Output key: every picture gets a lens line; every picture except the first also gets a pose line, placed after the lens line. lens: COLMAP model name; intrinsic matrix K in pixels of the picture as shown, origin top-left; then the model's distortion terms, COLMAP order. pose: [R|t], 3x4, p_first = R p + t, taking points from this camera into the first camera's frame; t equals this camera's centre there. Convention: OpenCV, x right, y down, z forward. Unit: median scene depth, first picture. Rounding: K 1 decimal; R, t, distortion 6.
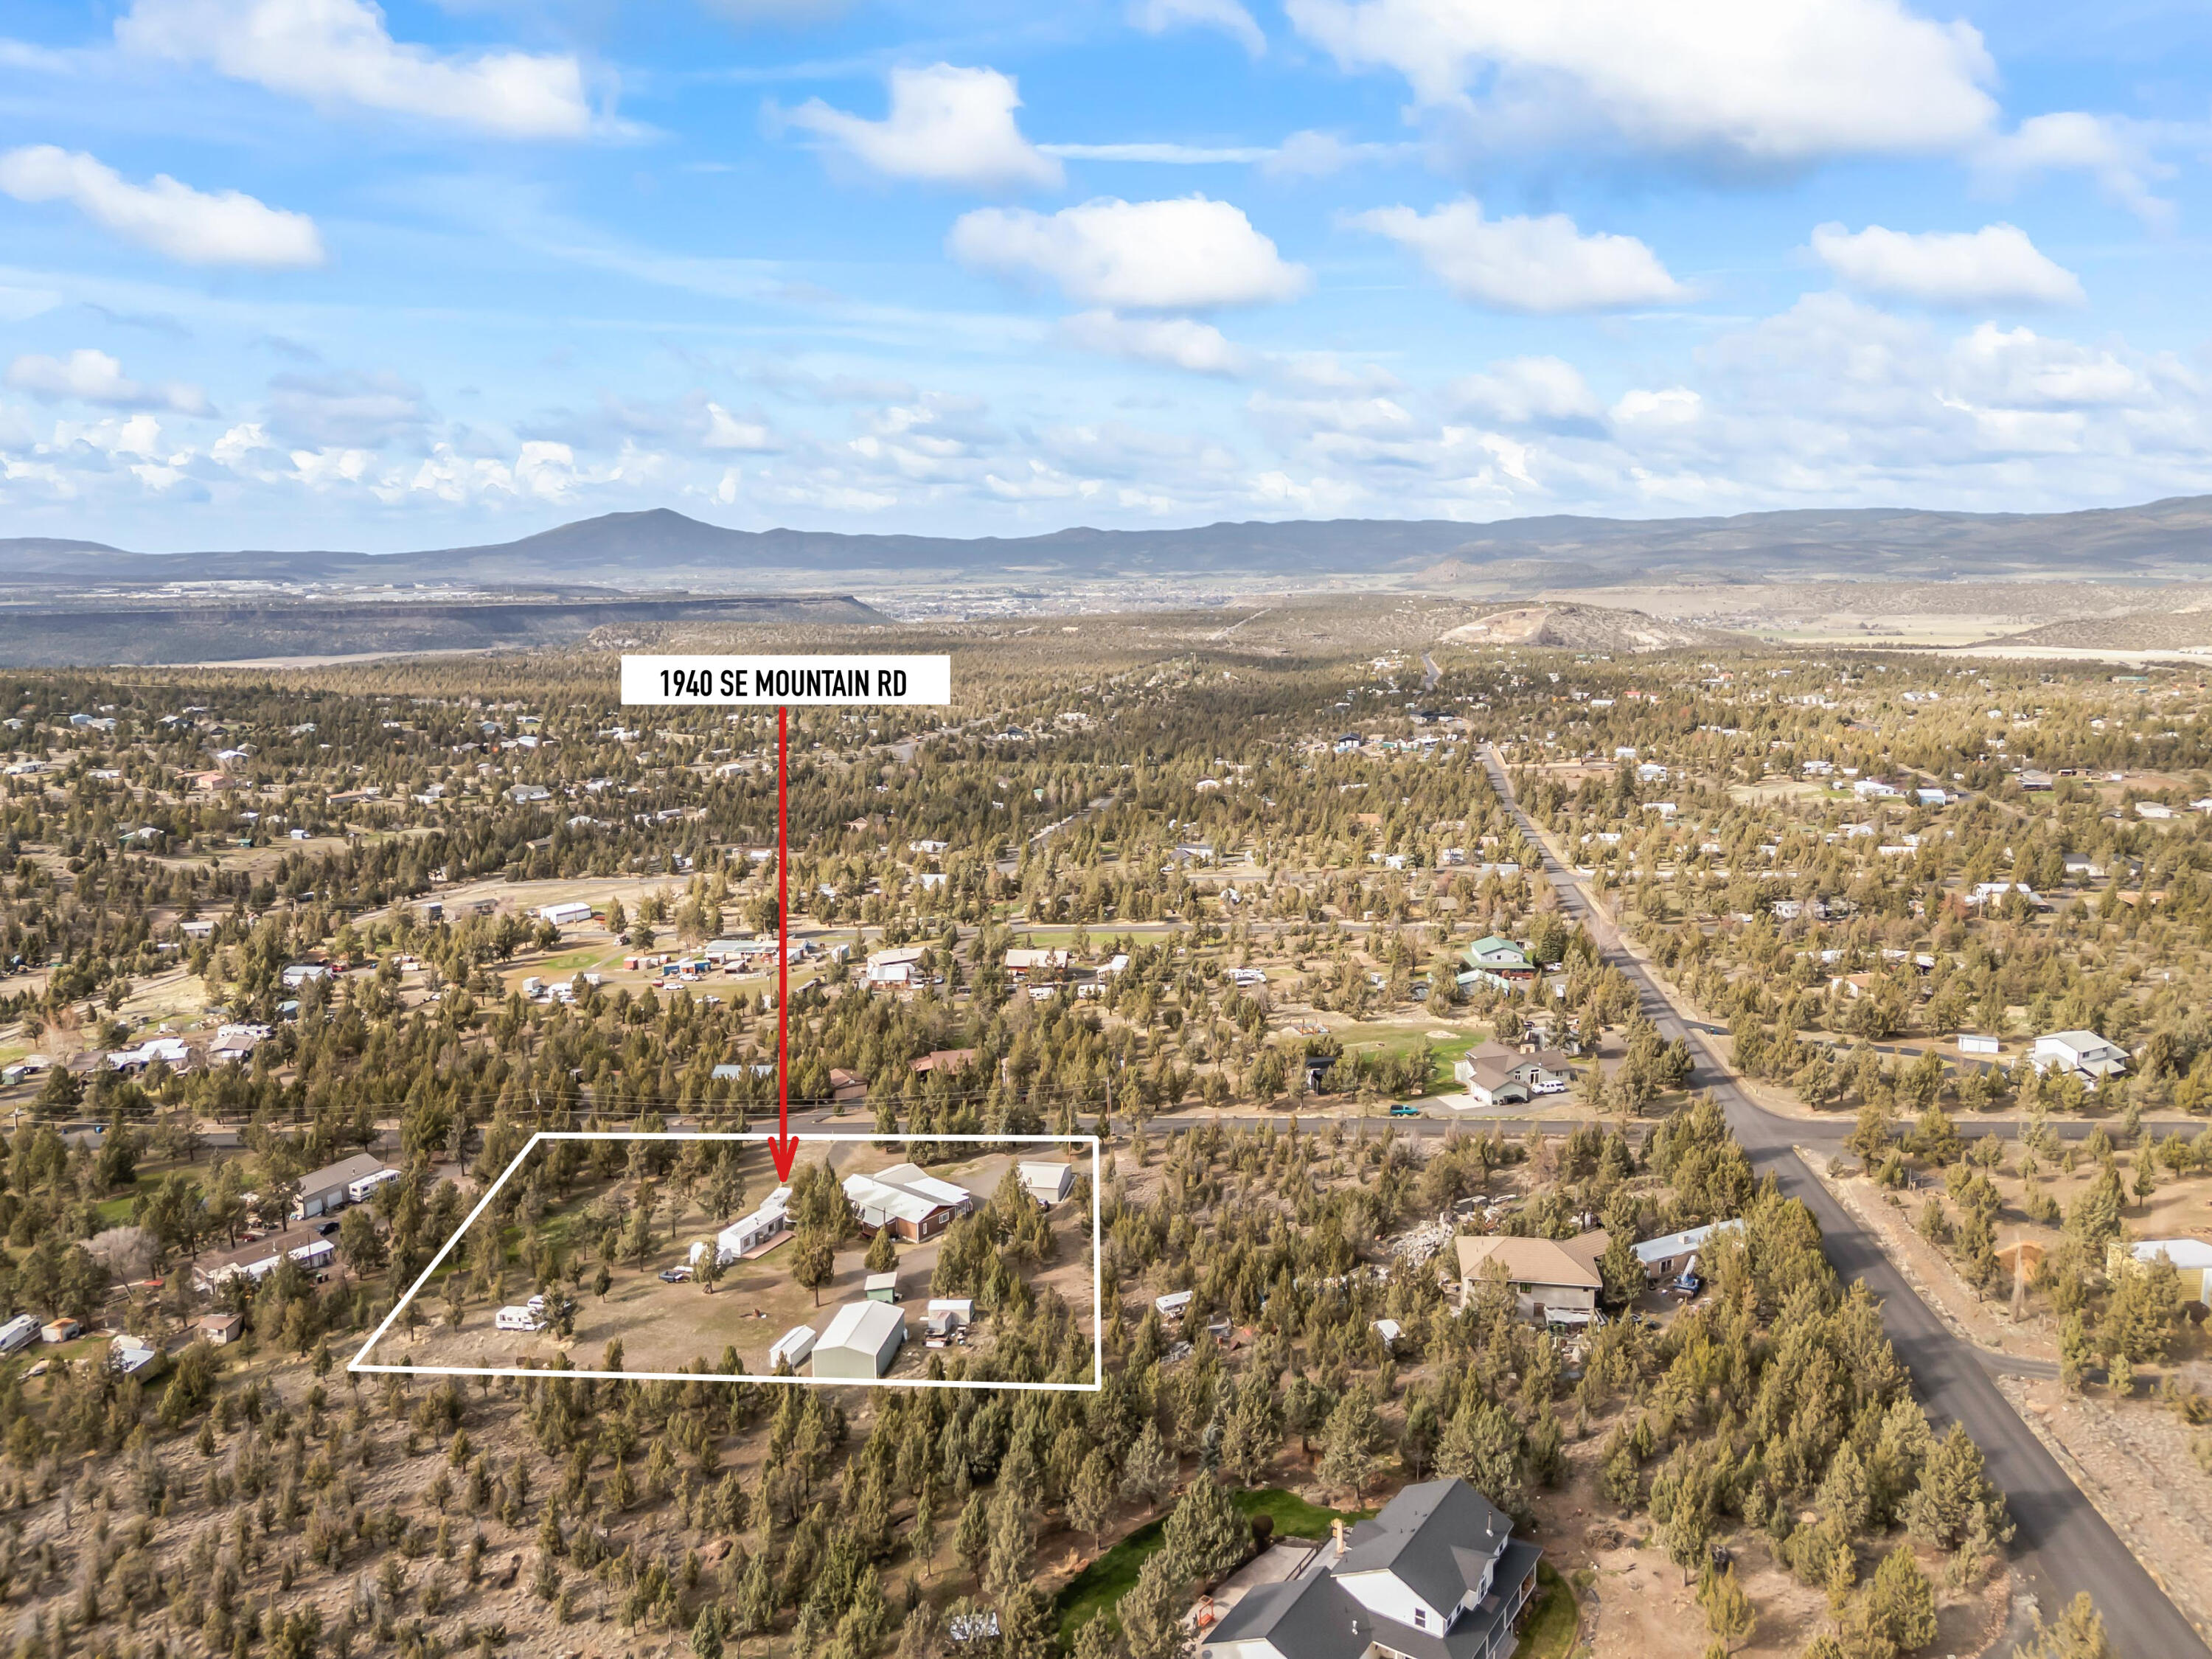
lens RADIAL K [[1567.7, 0, 1105.0], [0, 1567.7, 836.7], [0, 0, 1]] dist [0.013921, -0.012533]
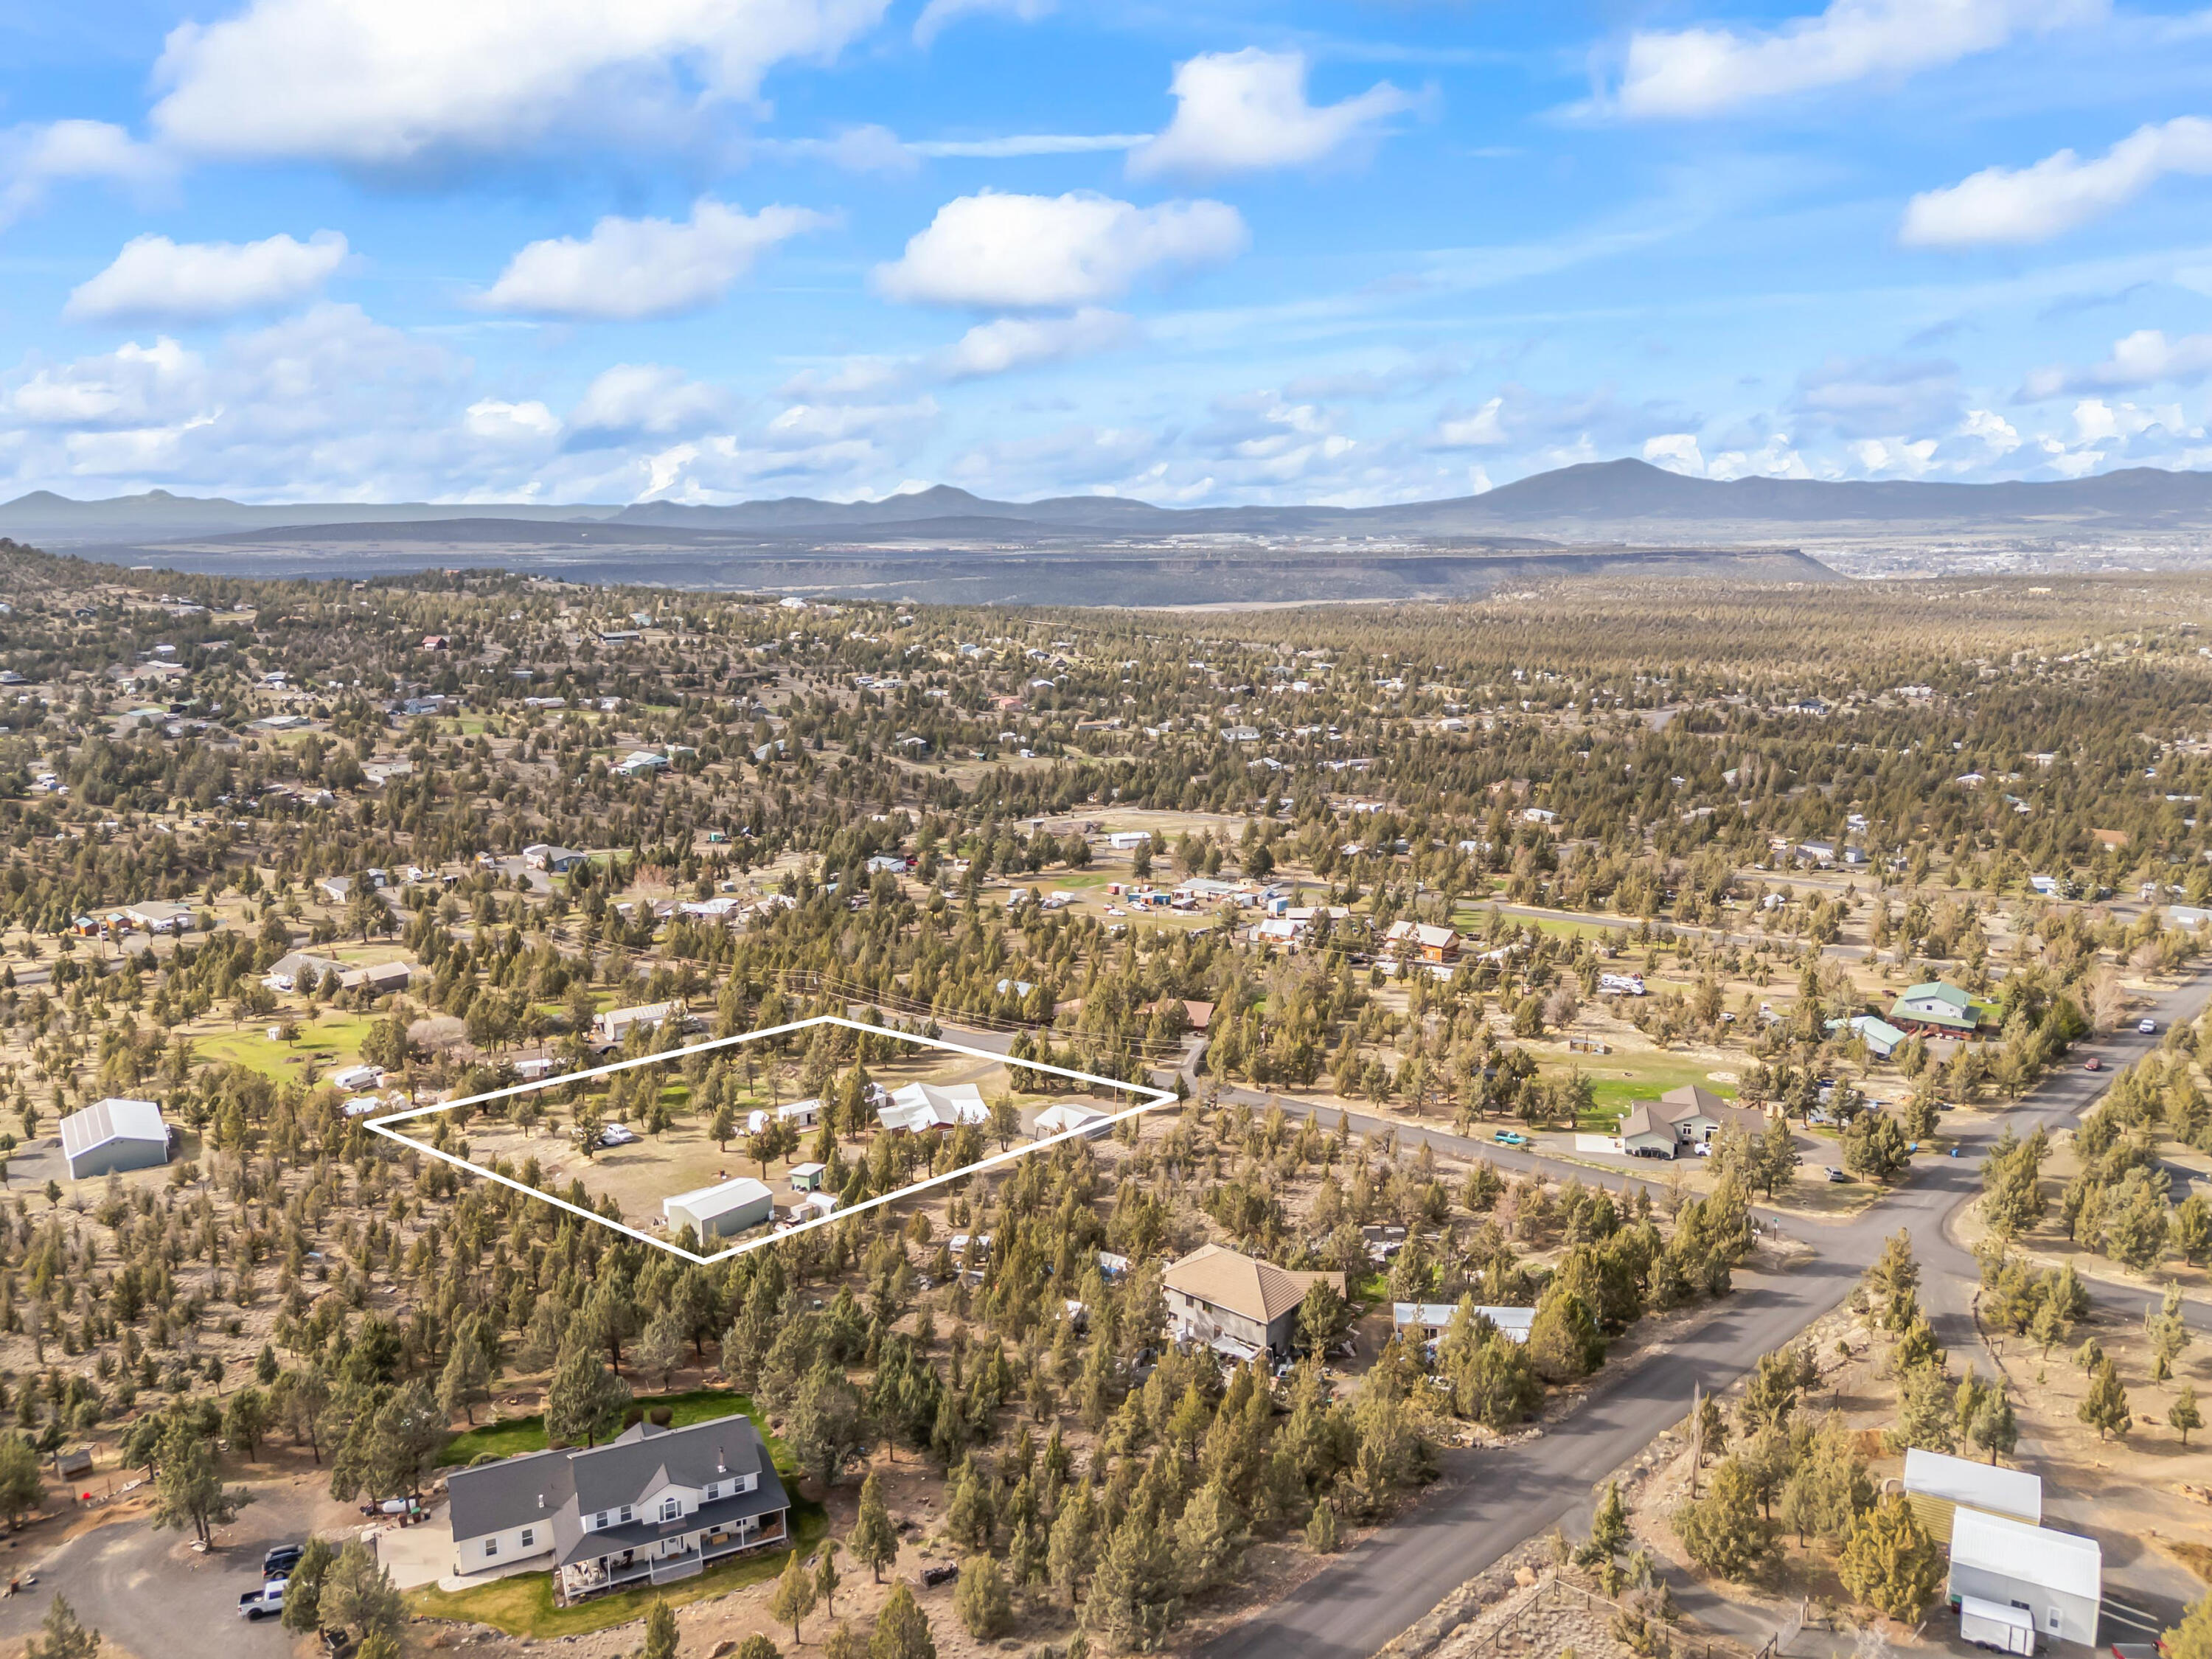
lens RADIAL K [[1567.7, 0, 1110.0], [0, 1567.7, 822.0], [0, 0, 1]] dist [0.013921, -0.012533]
pose [[0.834833, 0.100265, -0.541295, 0.286036], [-0.089049, 0.994920, 0.046950, -0.017616], [0.543253, 0.009006, 0.839521, 0.068099]]
